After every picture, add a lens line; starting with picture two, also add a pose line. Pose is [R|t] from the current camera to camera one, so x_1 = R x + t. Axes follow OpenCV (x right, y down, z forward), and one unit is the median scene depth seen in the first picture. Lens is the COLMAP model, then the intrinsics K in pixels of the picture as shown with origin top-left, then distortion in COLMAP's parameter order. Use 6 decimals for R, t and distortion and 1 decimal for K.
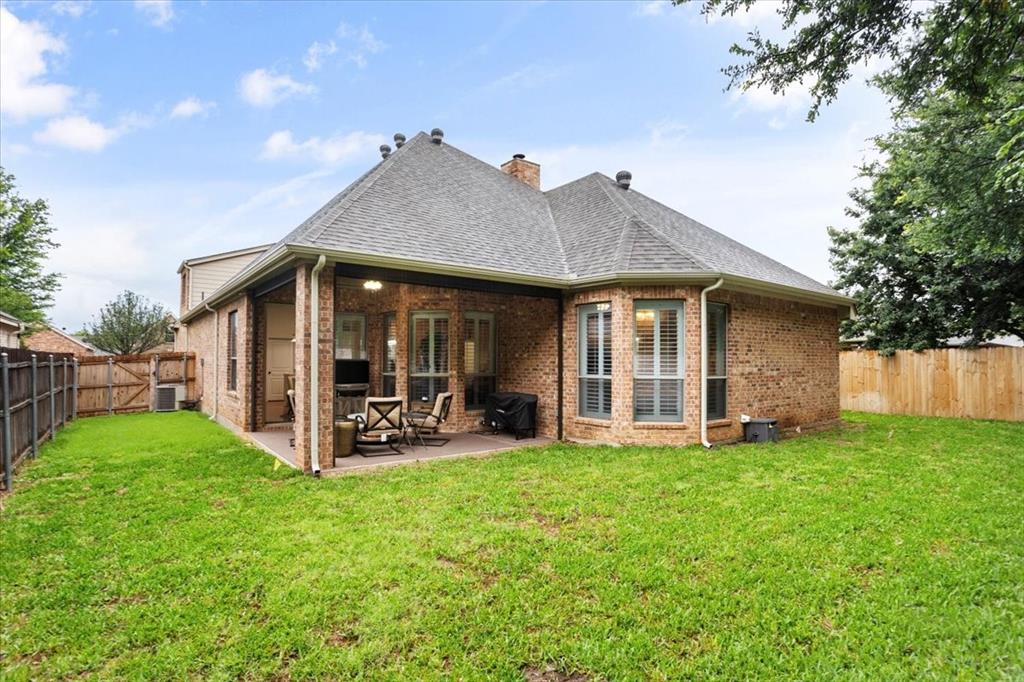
lens RADIAL K [[500.2, 0, 509.5], [0, 500.2, 345.5], [0, 0, 1]] dist [-0.020600, 0.002104]
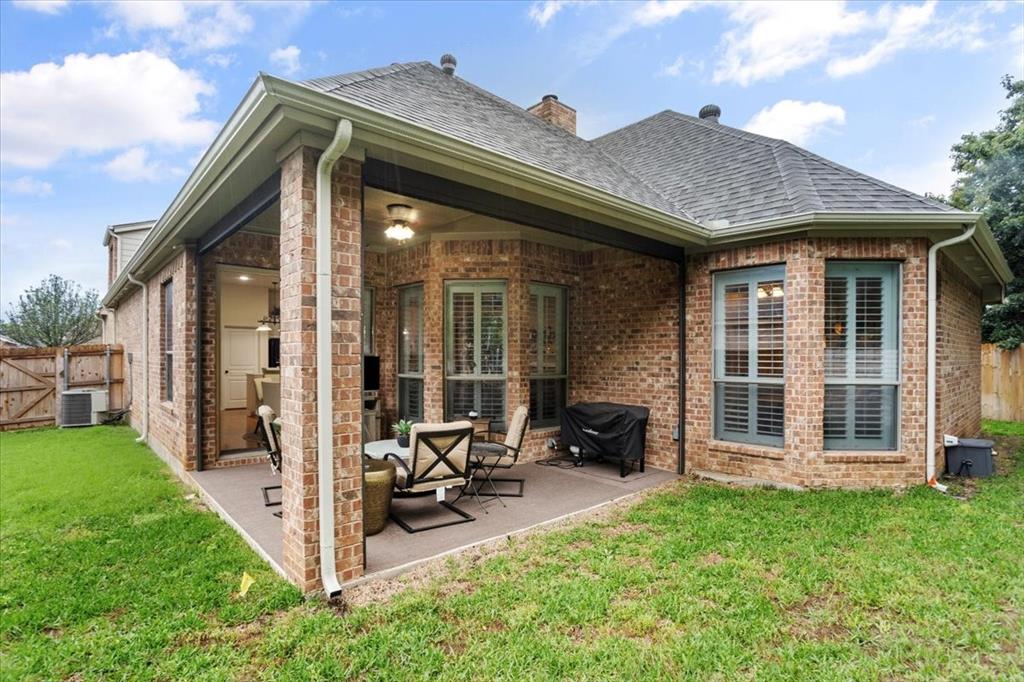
lens RADIAL K [[500.2, 0, 515.5], [0, 500.2, 355.2], [0, 0, 1]] dist [-0.020600, 0.002104]
pose [[0.996928, -0.000530, 0.078319, -0.171513], [-0.001775, 0.999567, 0.029361, 0.010483], [-0.078301, -0.029410, 0.996496, 0.357063]]
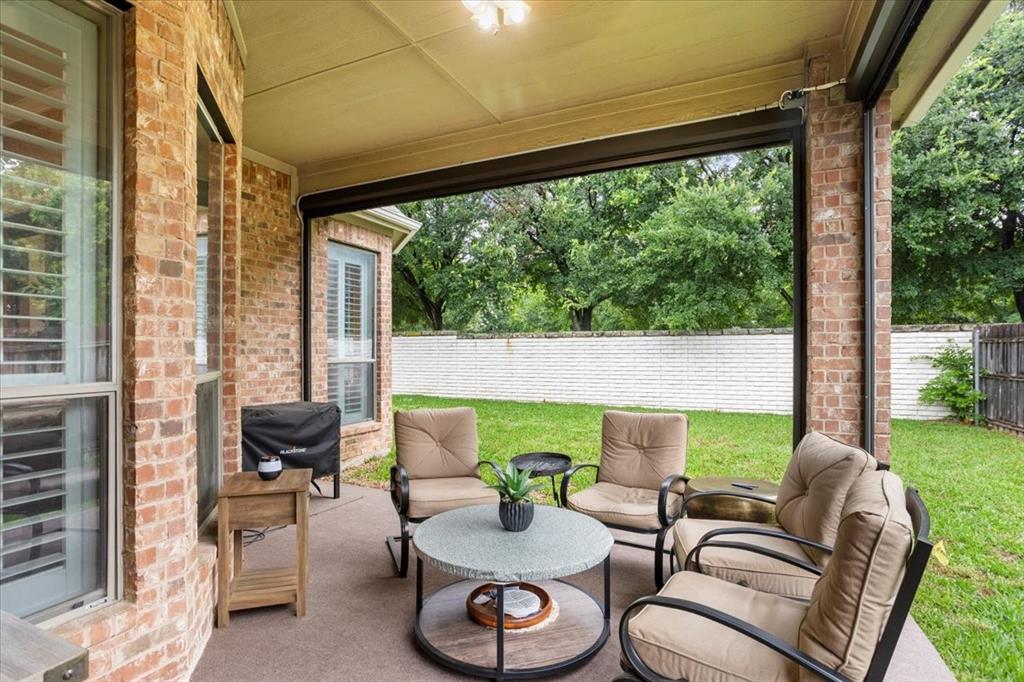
lens RADIAL K [[500.2, 0, 510.3], [0, 500.2, 348.6], [0, 0, 1]] dist [-0.020600, 0.002104]
pose [[-0.451019, 0.009698, 0.892462, -0.470912], [-0.020330, 0.999570, -0.021136, 0.053471], [-0.892283, -0.027676, -0.450628, 1.046421]]
